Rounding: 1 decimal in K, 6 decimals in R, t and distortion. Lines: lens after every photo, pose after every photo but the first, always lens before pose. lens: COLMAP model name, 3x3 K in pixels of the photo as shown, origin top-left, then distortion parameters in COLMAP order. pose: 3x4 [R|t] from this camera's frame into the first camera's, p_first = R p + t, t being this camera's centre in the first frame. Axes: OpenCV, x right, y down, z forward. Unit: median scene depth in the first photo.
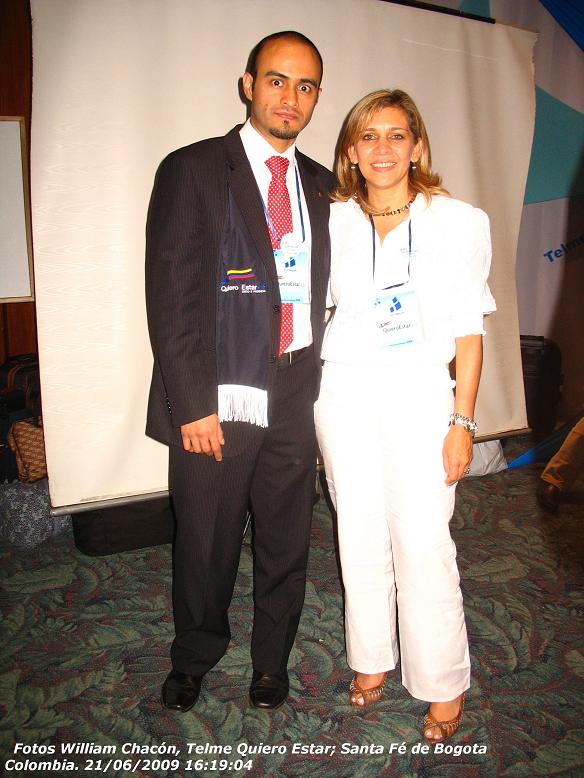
lens RADIAL K [[795.9, 0, 292.0], [0, 795.9, 389.0], [0, 0, 1]] dist [-0.013196, -0.013617]
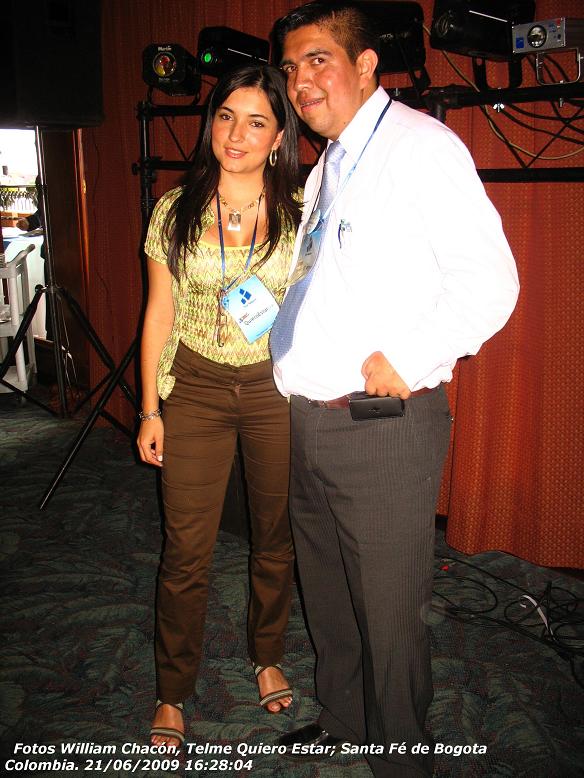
lens RADIAL K [[795.9, 0, 292.0], [0, 795.9, 389.0], [0, 0, 1]] dist [-0.013196, -0.013617]
pose [[0.224045, -0.229021, 0.947287, -0.924266], [0.192302, 0.963275, 0.187404, -0.145542], [-0.955418, 0.140178, 0.259858, 0.489966]]
